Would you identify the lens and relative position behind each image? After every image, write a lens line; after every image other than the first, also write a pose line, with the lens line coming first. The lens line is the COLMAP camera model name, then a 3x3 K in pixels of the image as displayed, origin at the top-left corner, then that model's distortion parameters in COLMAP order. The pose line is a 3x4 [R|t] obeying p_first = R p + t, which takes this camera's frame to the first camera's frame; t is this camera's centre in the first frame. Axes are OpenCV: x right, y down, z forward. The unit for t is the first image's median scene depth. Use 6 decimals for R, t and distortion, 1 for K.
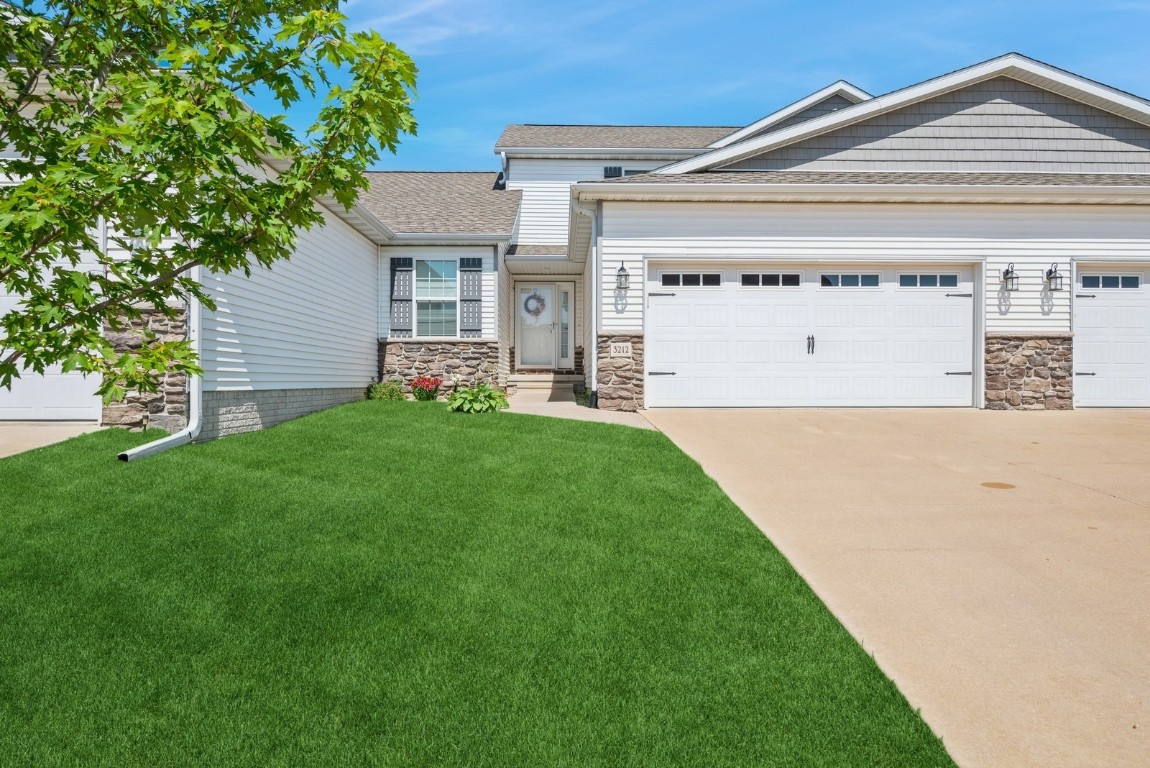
lens RADIAL K [[679.0, 0, 575.9], [0, 679.0, 377.5], [0, 0, 1]] dist [-0.004714, -0.000637]
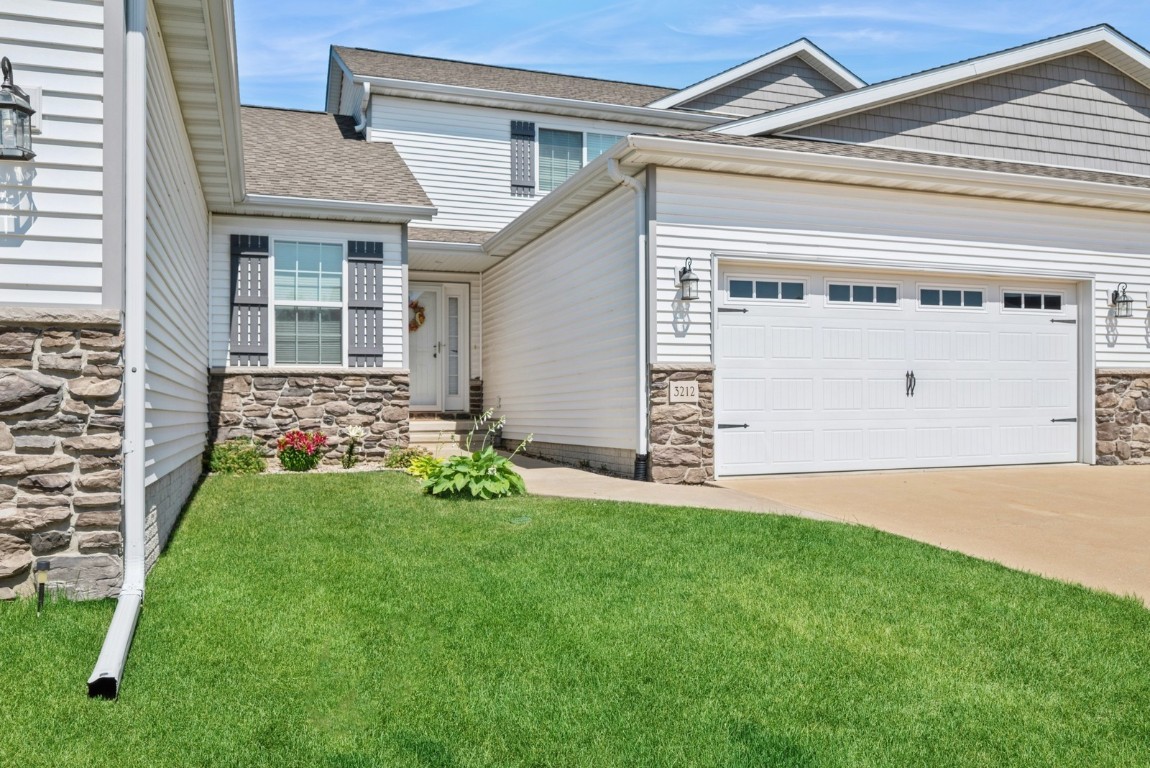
lens RADIAL K [[878.7, 0, 573.1], [0, 878.7, 396.1], [0, 0, 1]] dist [-0.008000, 0.000324]
pose [[0.949558, -0.003955, 0.313567, -0.298310], [0.008150, 0.999894, -0.012069, -0.026364], [-0.313486, 0.014015, 0.949489, 0.213291]]
